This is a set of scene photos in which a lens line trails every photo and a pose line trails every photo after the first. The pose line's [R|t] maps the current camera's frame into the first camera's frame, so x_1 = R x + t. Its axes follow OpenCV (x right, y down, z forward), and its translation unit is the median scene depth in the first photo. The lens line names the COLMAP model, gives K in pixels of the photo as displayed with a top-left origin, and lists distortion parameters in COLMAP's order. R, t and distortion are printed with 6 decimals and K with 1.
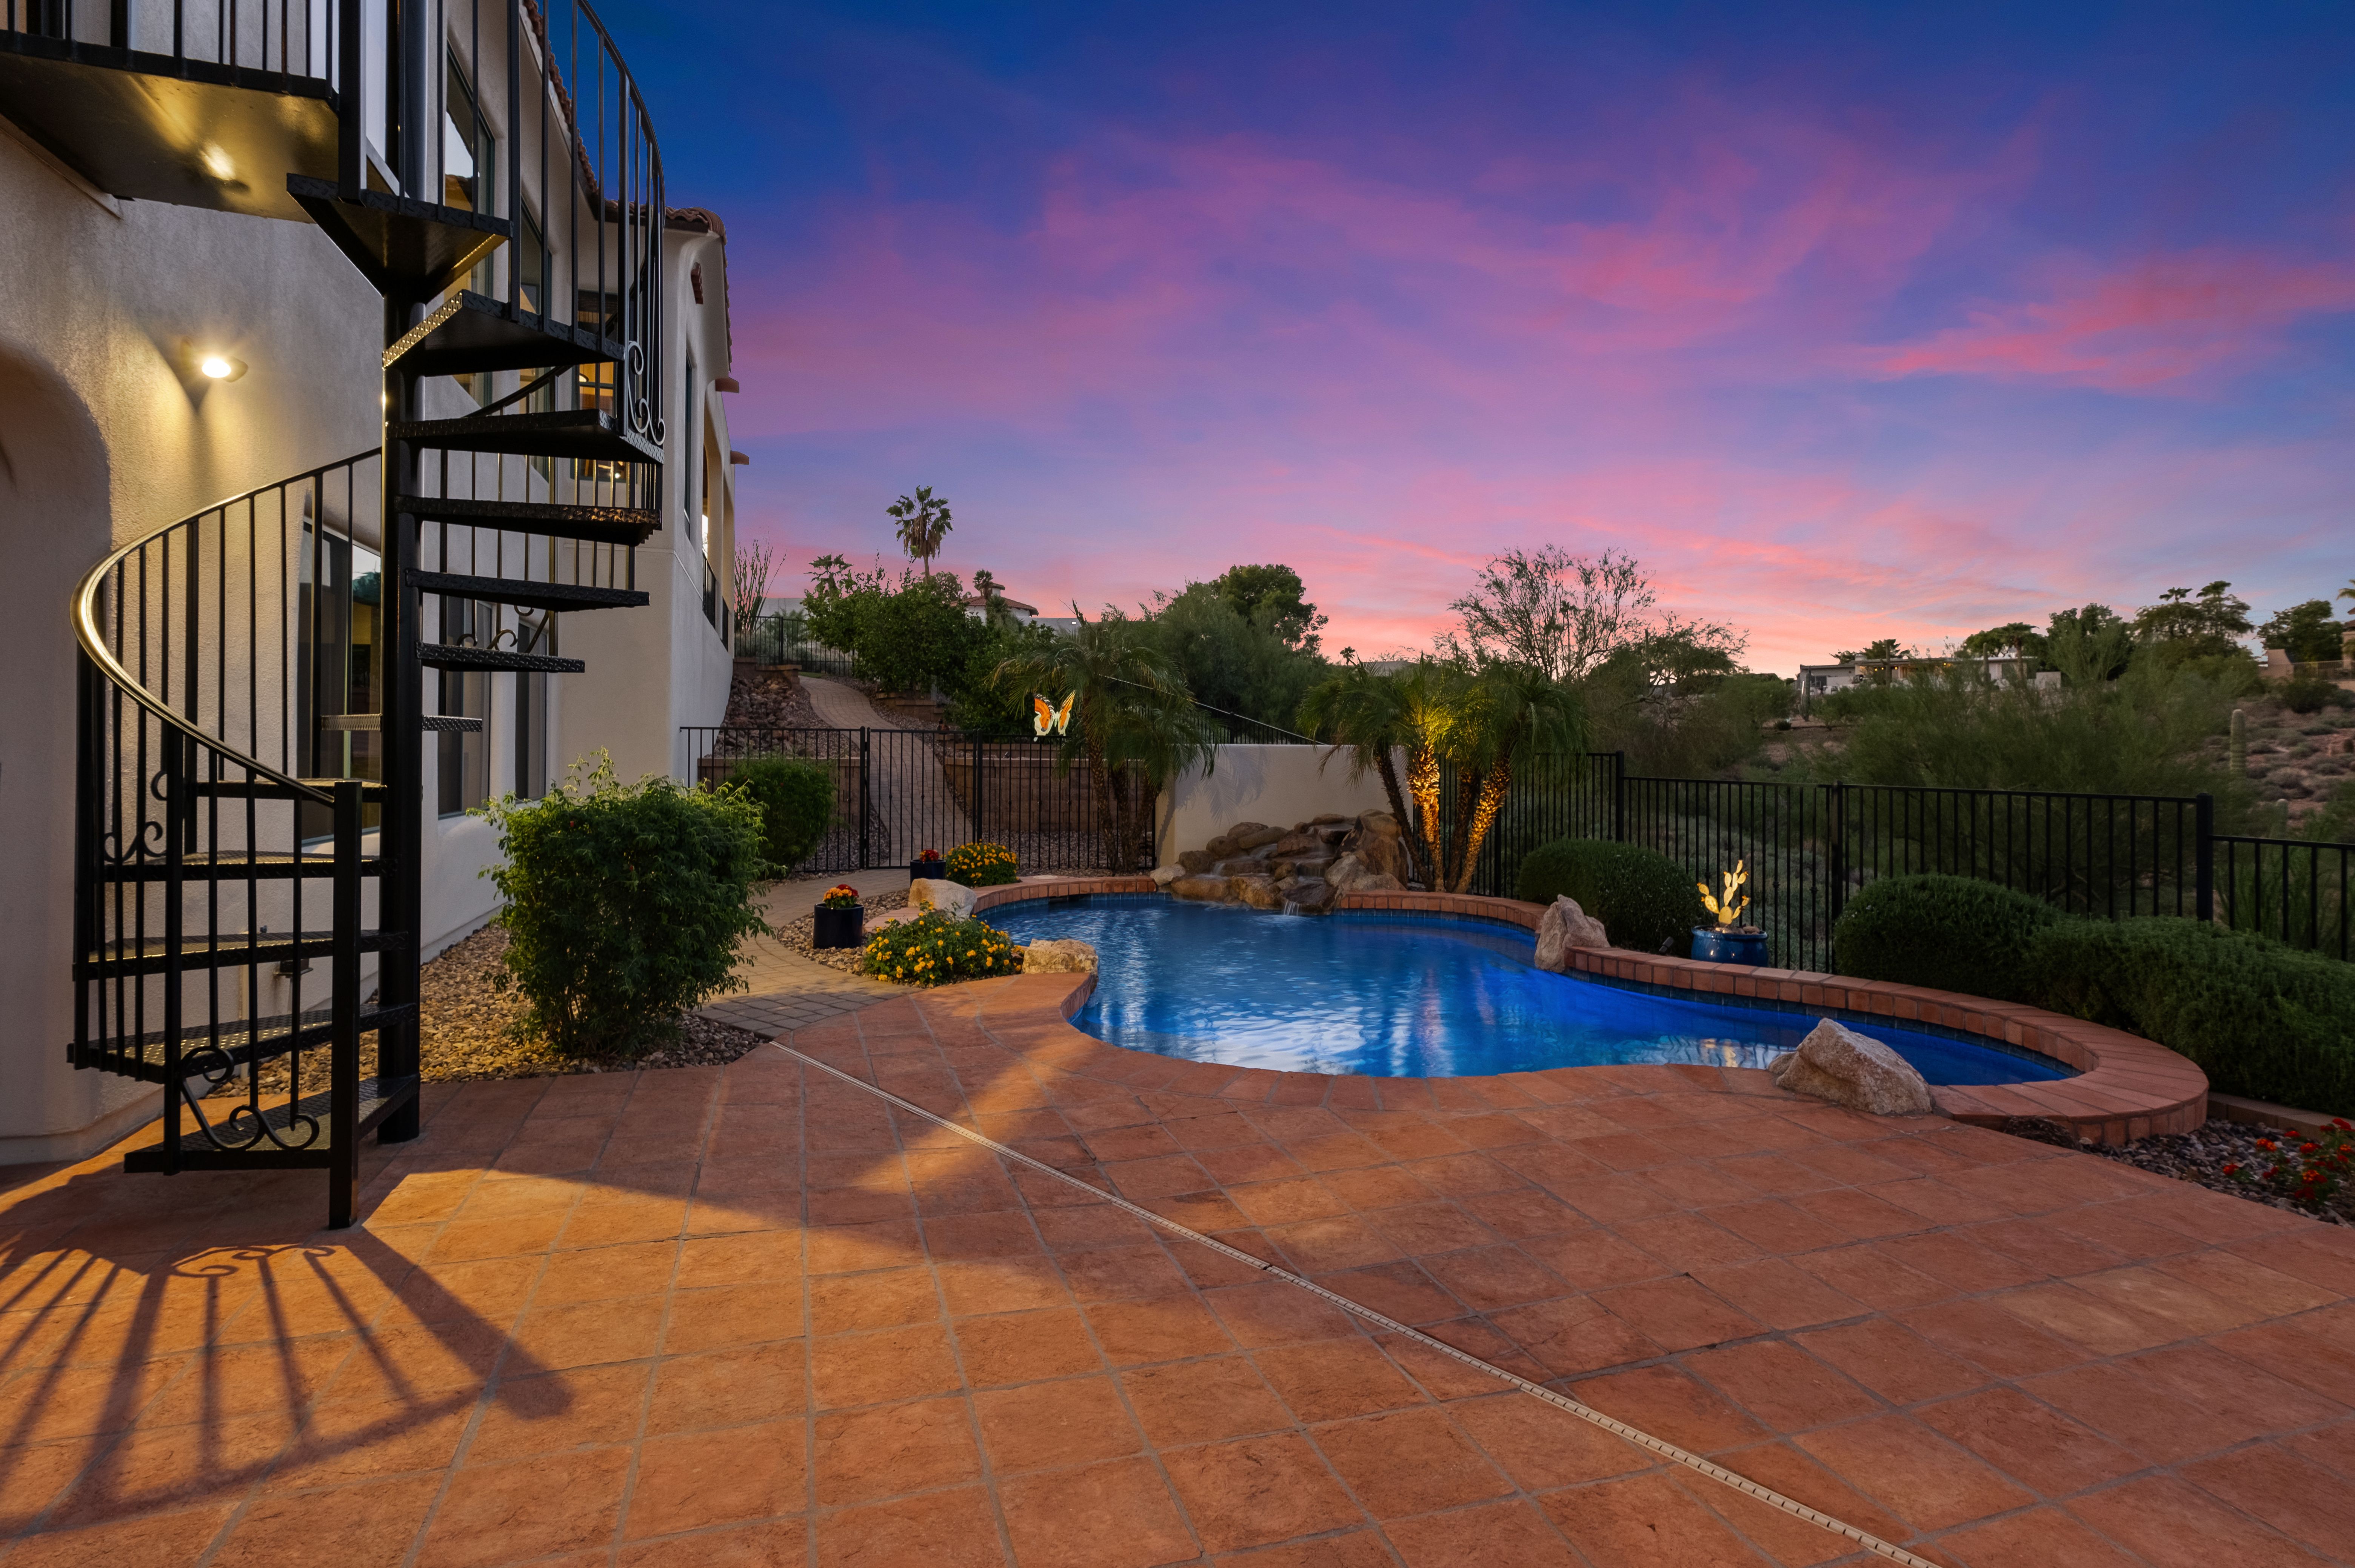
lens RADIAL K [[1186.2, 0, 1184.6], [0, 1186.2, 769.9], [0, 0, 1]] dist [-0.000042, -0.000560]
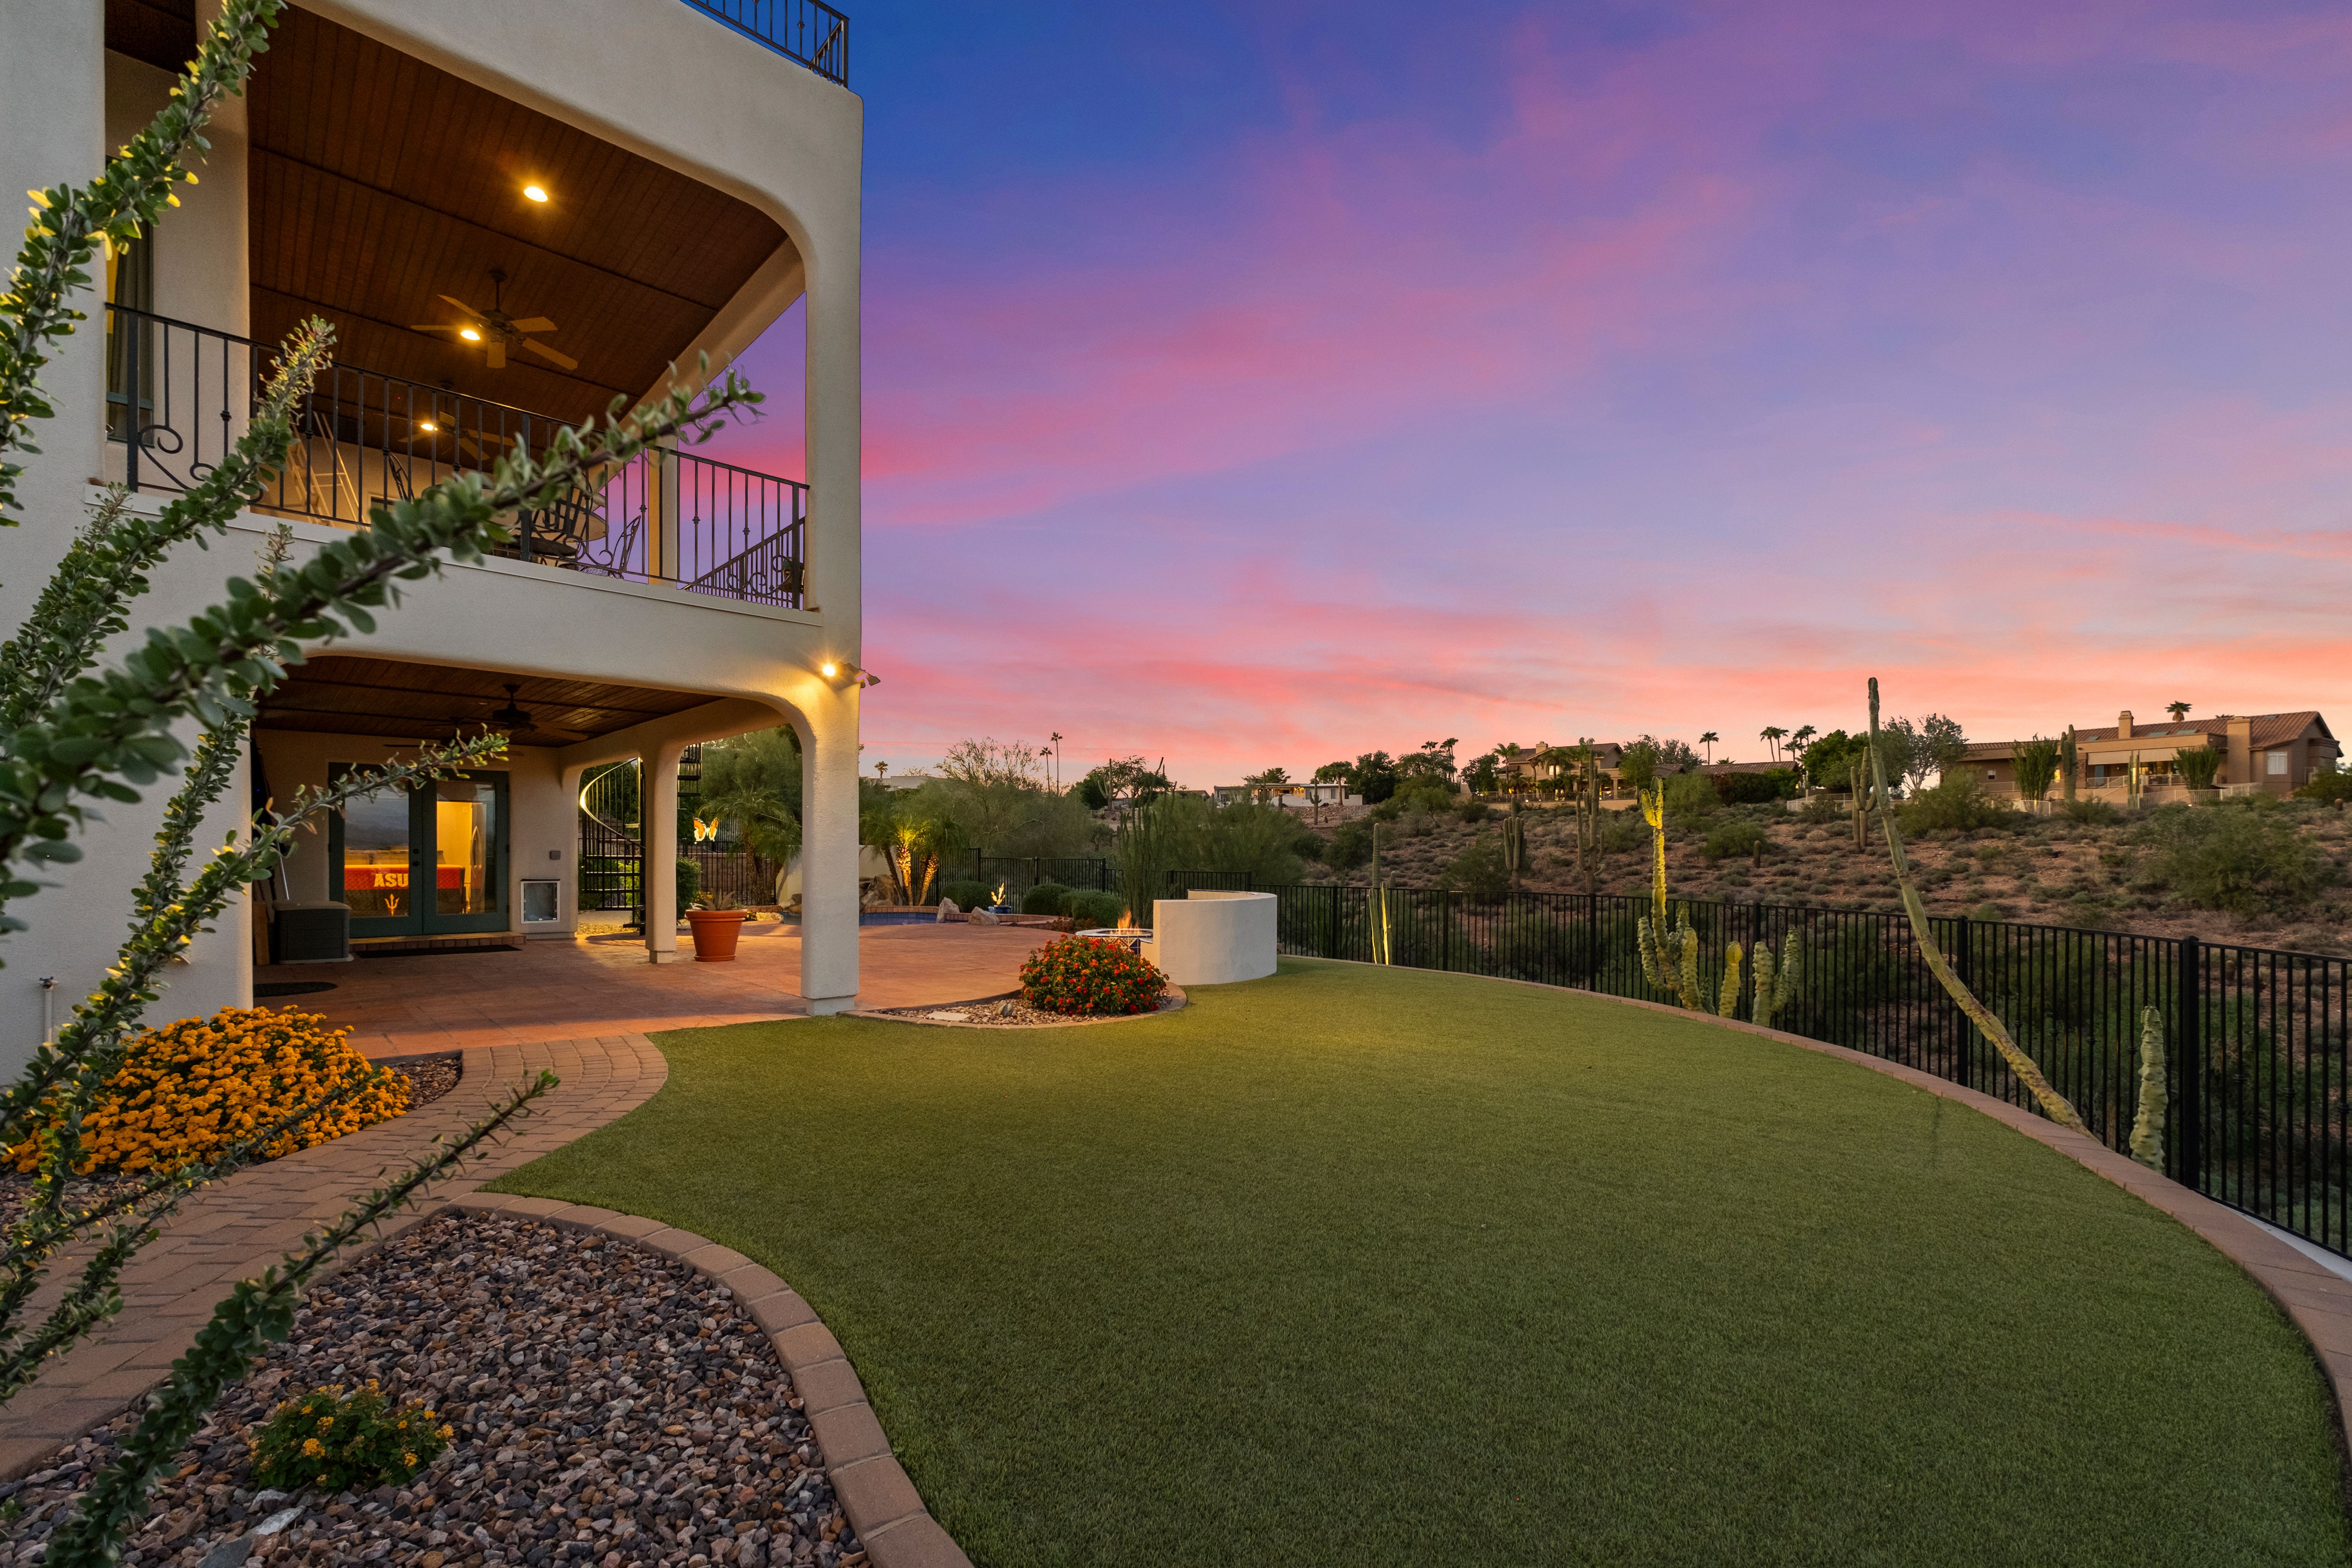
lens RADIAL K [[992.4, 0, 1205.0], [0, 992.4, 849.8], [0, 0, 1]] dist [0.000274, 0.000571]
pose [[0.900469, -0.007046, 0.434864, -0.061765], [0.013225, 0.999850, -0.011186, 0.009343], [-0.434720, 0.015823, 0.900427, -0.545075]]
